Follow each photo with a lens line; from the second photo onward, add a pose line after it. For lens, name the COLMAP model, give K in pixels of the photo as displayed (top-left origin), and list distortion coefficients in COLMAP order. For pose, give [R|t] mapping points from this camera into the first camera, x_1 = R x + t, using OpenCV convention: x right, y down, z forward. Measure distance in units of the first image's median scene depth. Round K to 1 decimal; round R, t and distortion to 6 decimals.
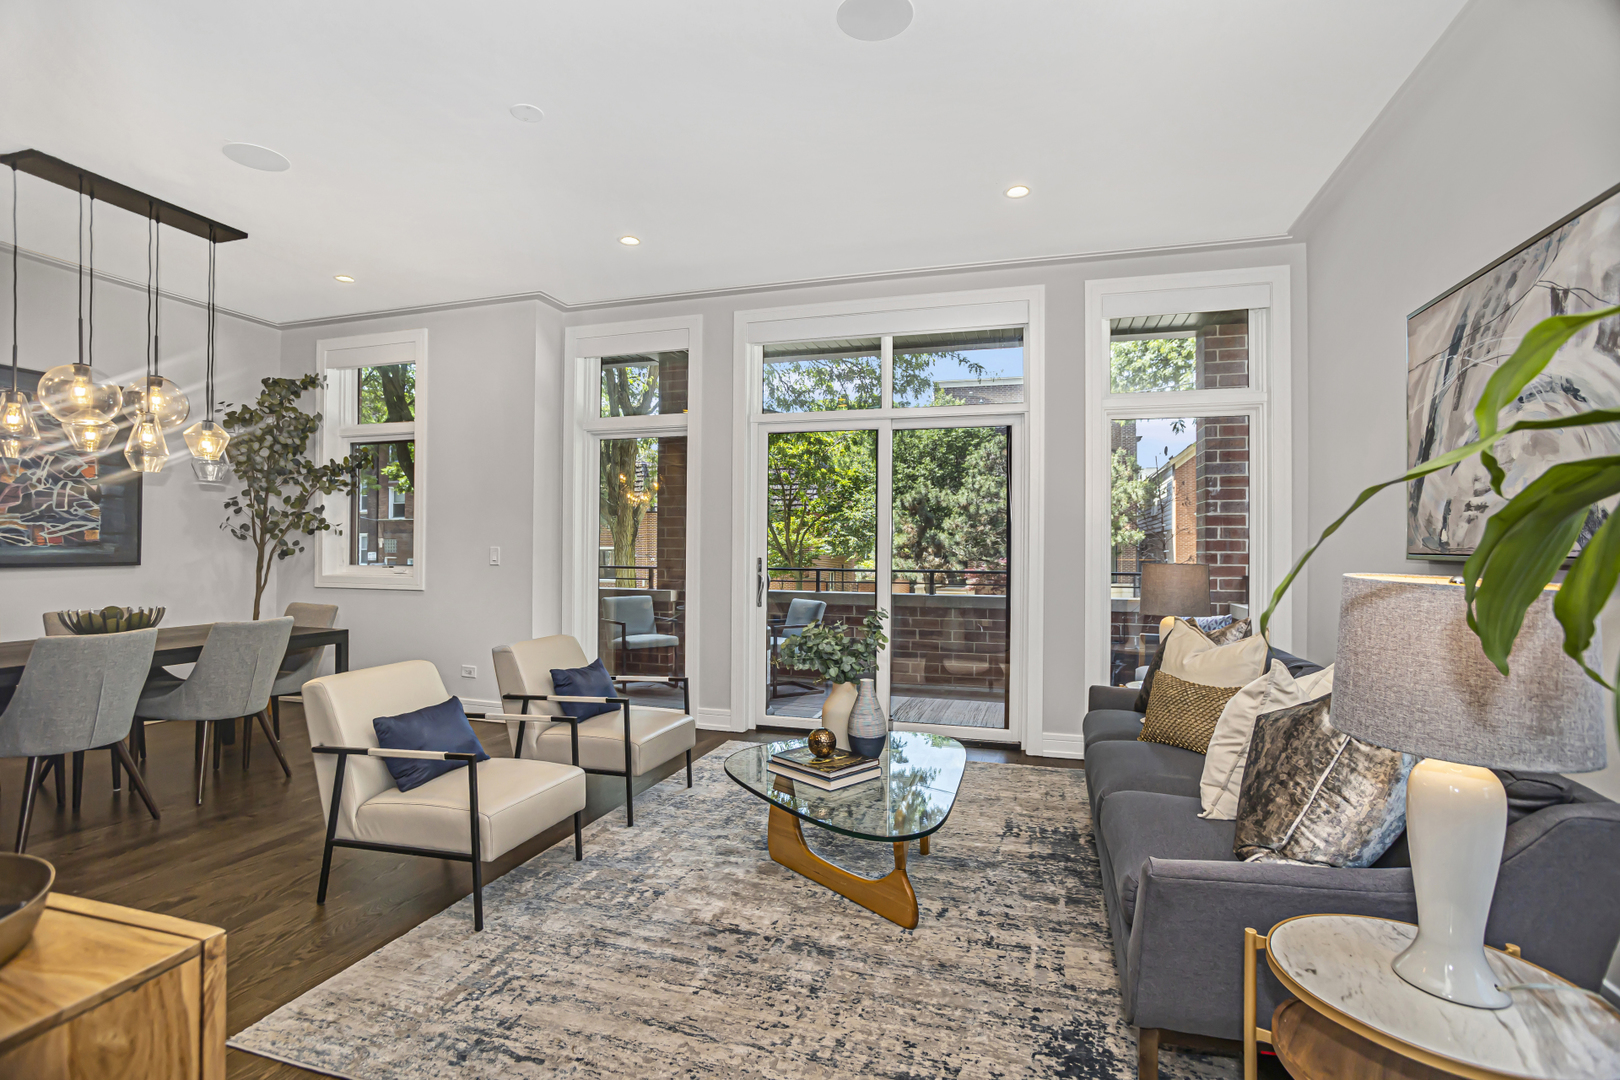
lens RADIAL K [[779.1, 0, 817.9], [0, 779.1, 550.1], [0, 0, 1]] dist [-0.045097, 0.014673]
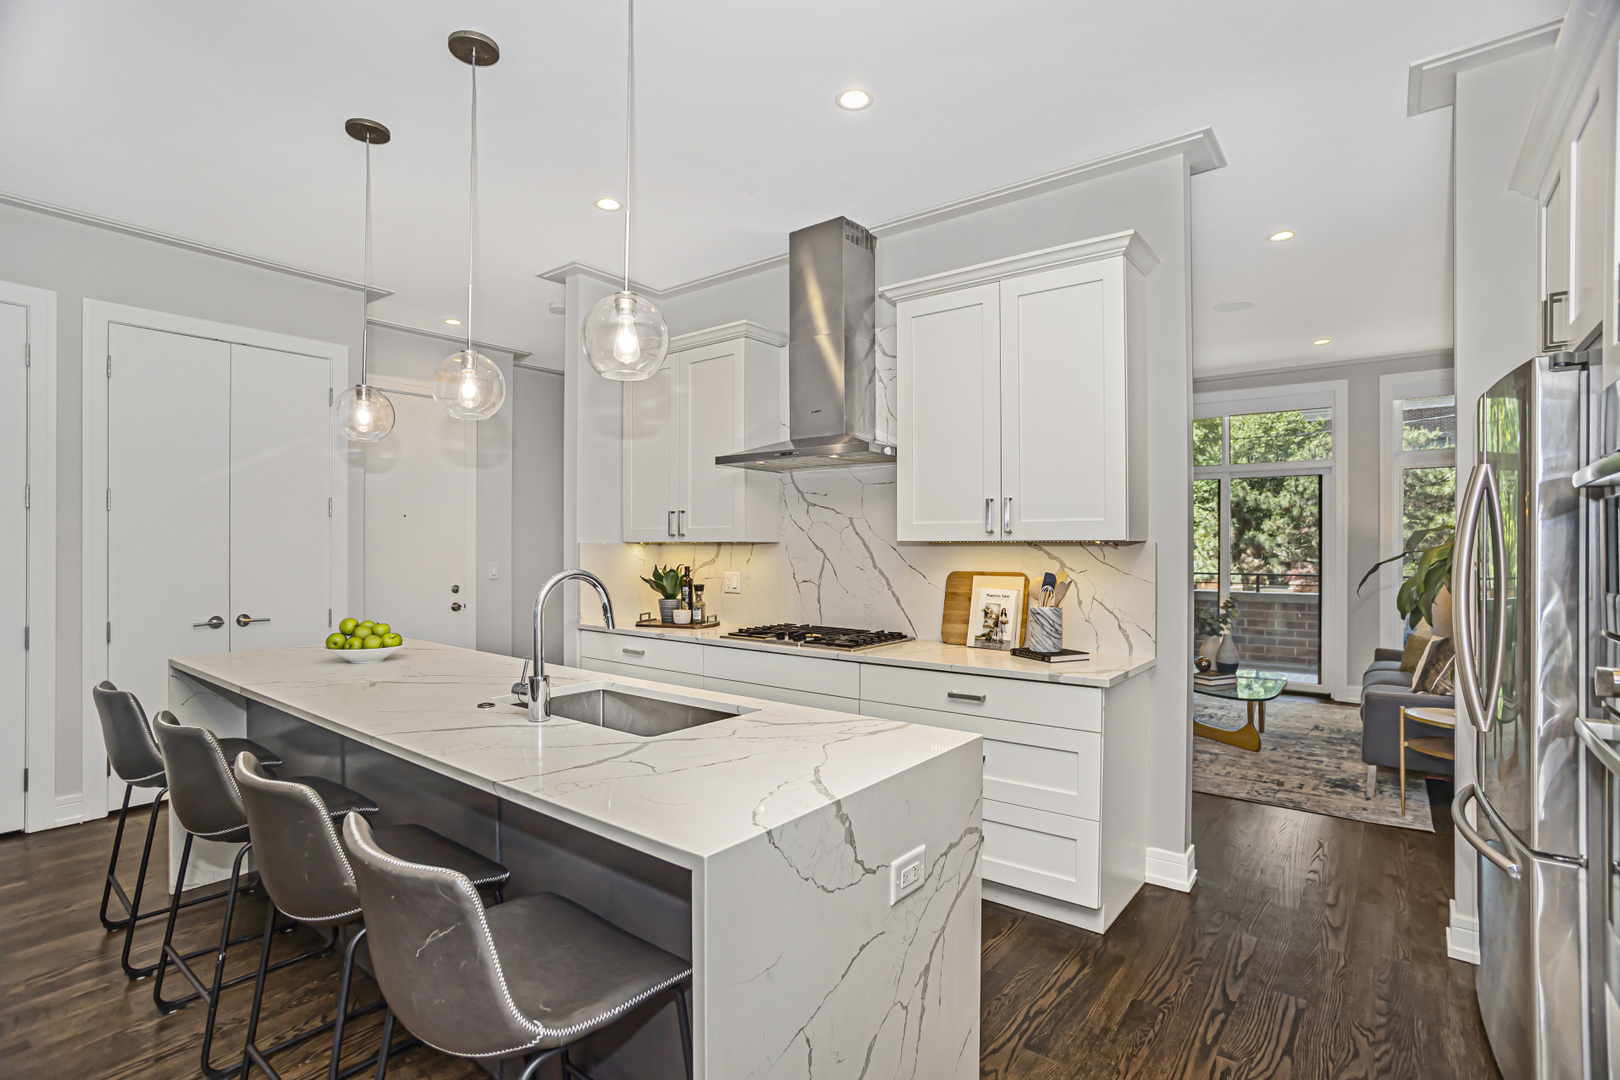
lens RADIAL K [[779.1, 0, 804.9], [0, 779.1, 547.9], [0, 0, 1]] dist [-0.045097, 0.014673]
pose [[0.930500, -0.004105, -0.366269, -0.107973], [0.003760, 0.999992, -0.001655, -0.021525], [0.366273, 0.000163, 0.930508, -0.579765]]
